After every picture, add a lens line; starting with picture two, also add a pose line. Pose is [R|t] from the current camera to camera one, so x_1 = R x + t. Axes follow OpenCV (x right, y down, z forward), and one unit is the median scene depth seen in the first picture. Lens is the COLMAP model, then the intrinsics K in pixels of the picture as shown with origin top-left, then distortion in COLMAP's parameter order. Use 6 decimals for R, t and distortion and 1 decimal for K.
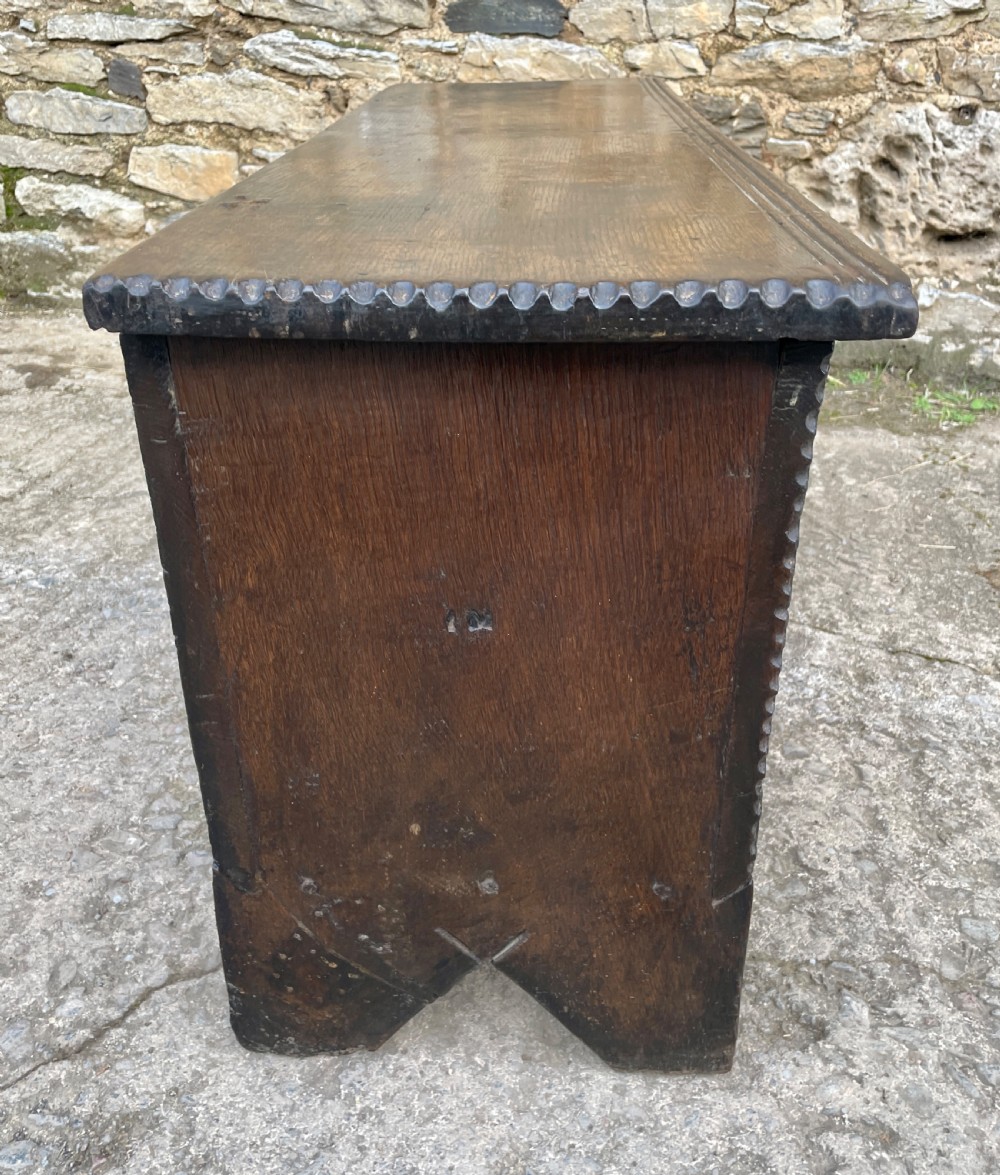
lens RADIAL K [[1080.1, 0, 495.7], [0, 1080.1, 532.5], [0, 0, 1]] dist [0.006625, 0.000000]
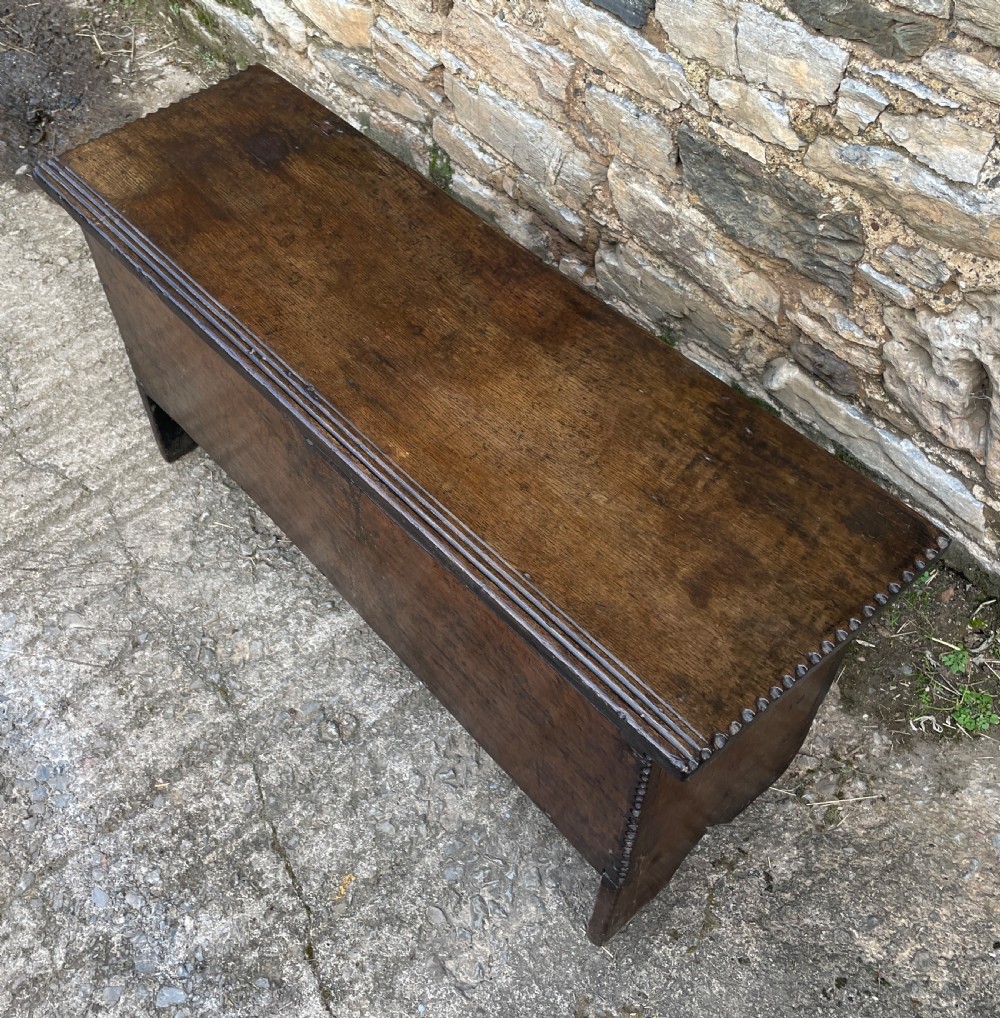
lens RADIAL K [[1126.9, 0, 438.1], [0, 1126.9, 457.4], [0, 0, 1]] dist [0.033612, 0.000000]
pose [[0.791024, 0.420776, -0.444105, 0.416617], [-0.193789, 0.860870, 0.470477, -0.551592], [0.580282, -0.286096, 0.762510, 0.260356]]
